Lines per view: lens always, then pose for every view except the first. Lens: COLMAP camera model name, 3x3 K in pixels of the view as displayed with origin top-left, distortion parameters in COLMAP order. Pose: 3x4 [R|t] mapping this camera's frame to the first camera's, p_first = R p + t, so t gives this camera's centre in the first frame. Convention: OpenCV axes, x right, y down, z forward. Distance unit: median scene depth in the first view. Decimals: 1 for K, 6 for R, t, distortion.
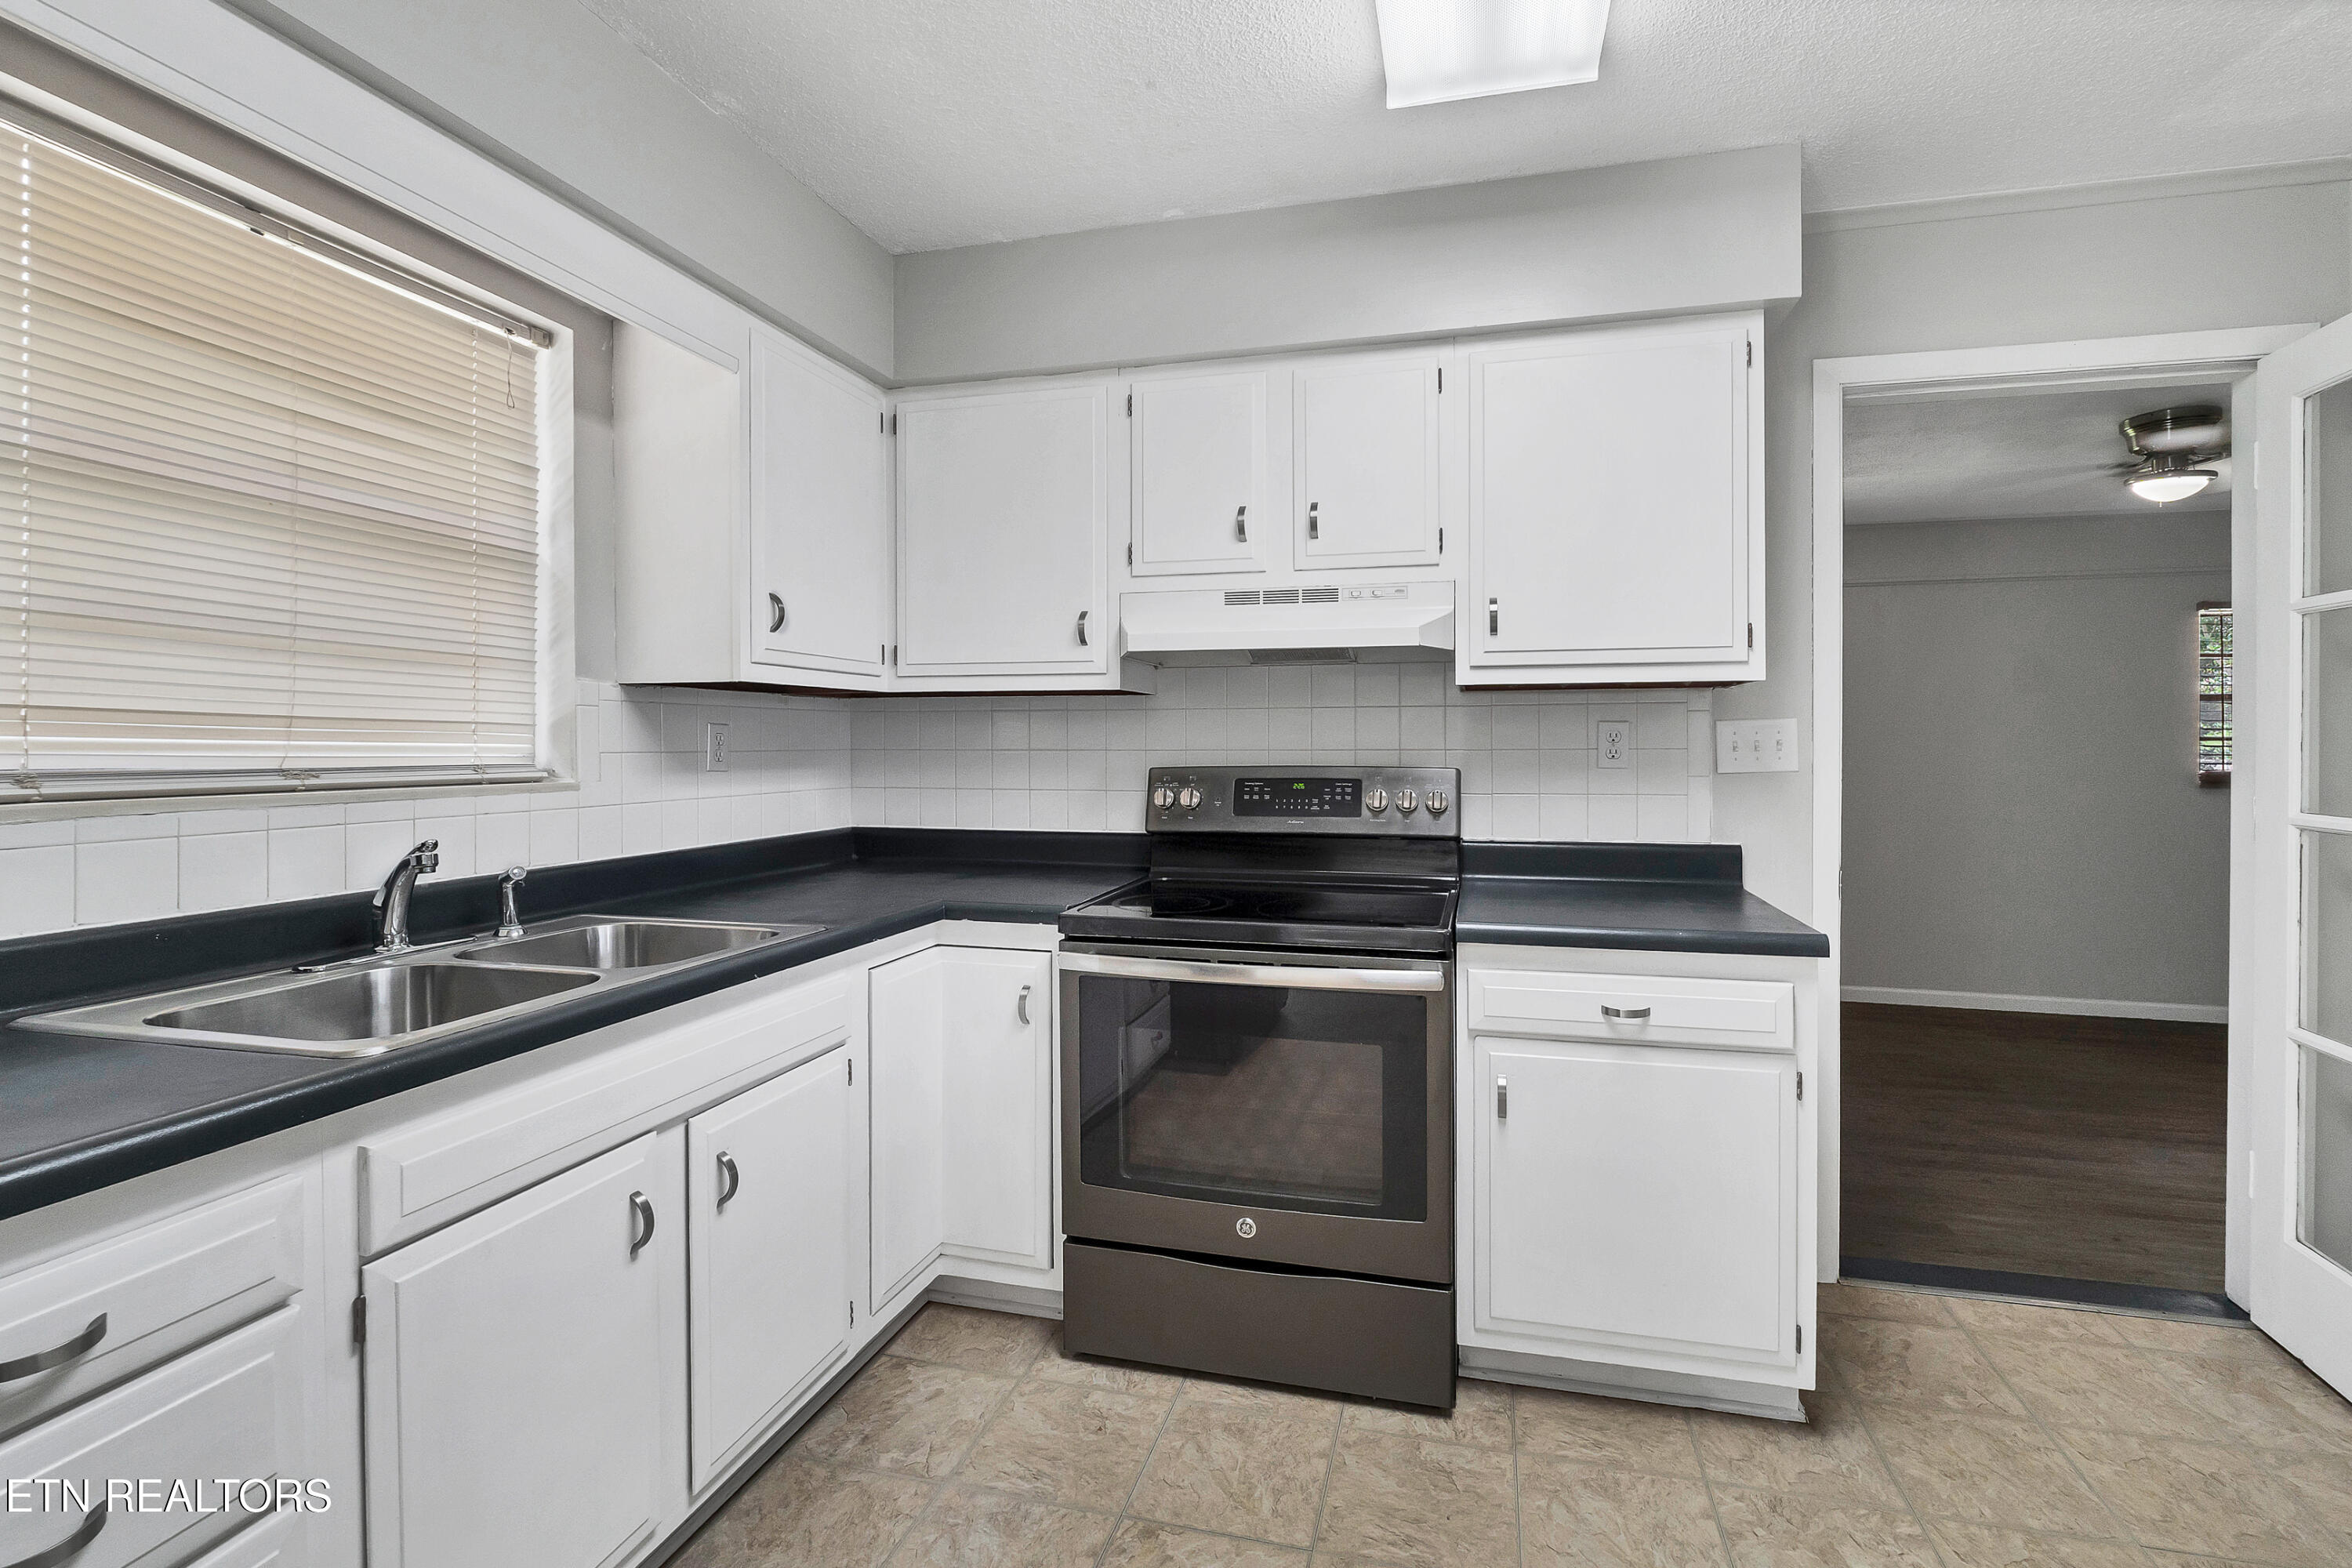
lens RADIAL K [[1044.4, 0, 1246.0], [0, 1044.4, 750.0], [0, 0, 1]] dist [-0.008396, 0.000335]
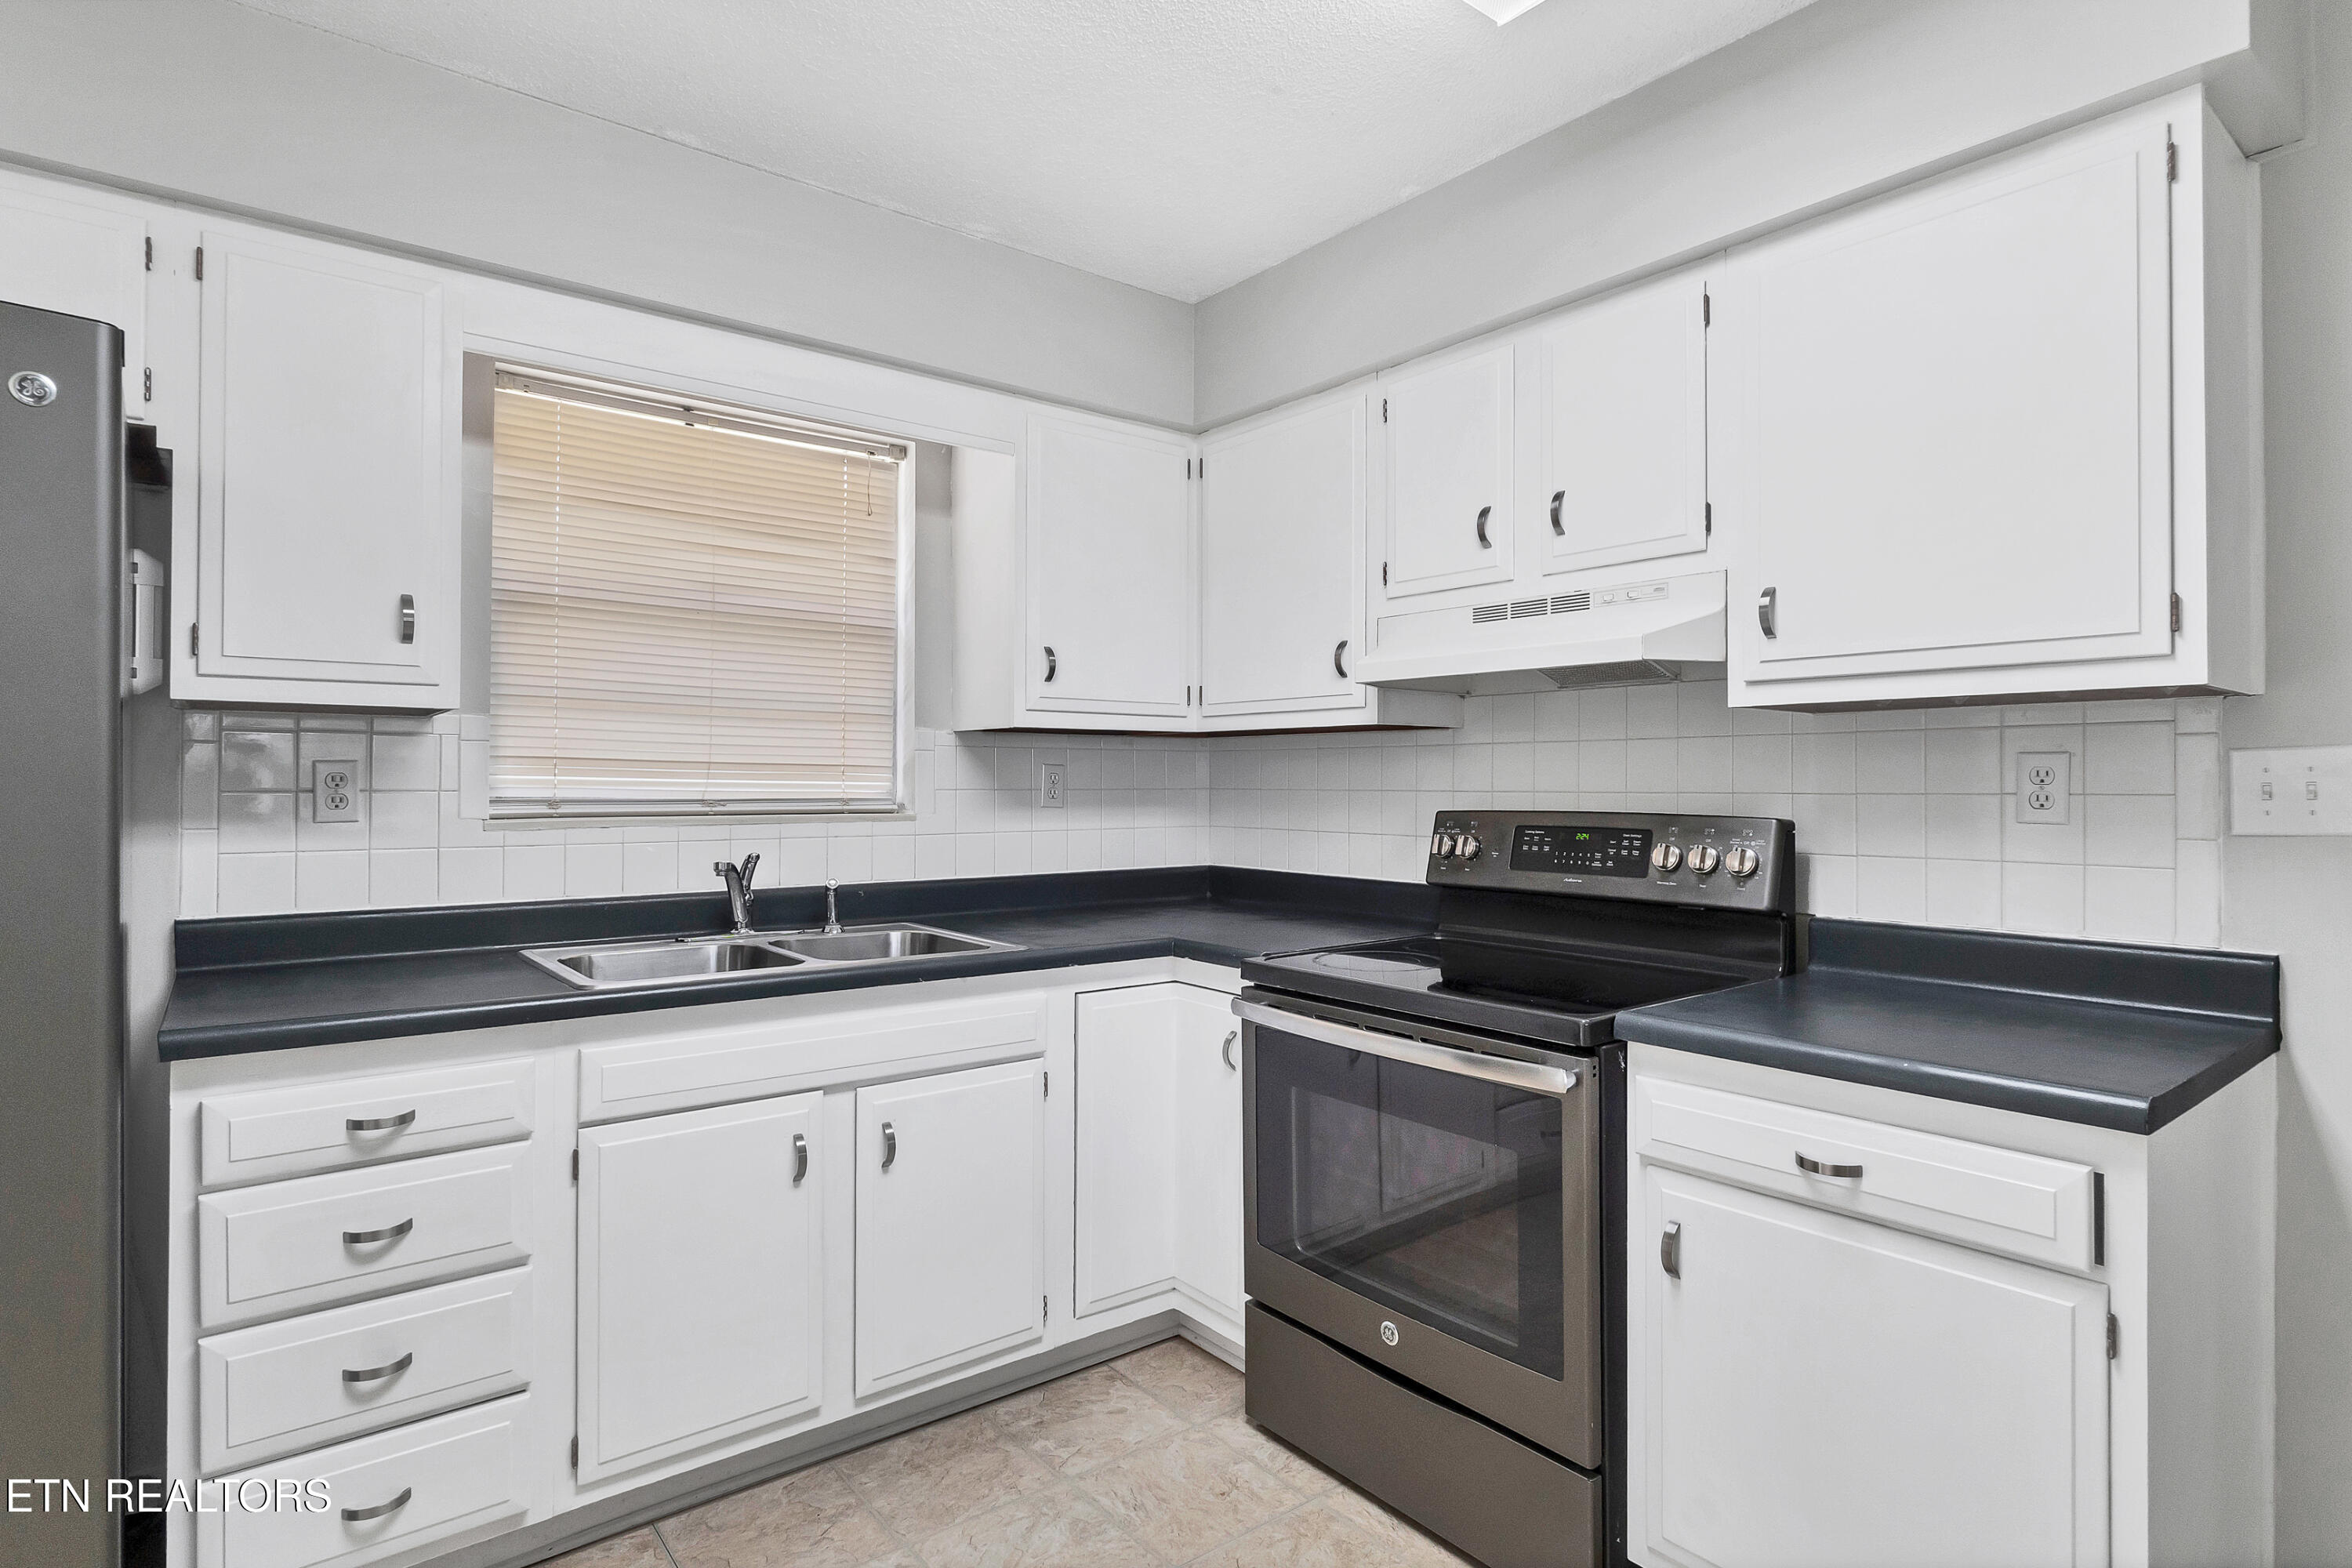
lens RADIAL K [[1226.1, 0, 1190.9], [0, 1226.1, 774.6], [0, 0, 1]] dist [-0.003350, -0.000634]
pose [[0.789222, -0.001355, -0.614107, 0.475944], [-0.006836, 0.999916, -0.010992, -0.001457], [0.614071, 0.012873, 0.789146, 0.068964]]
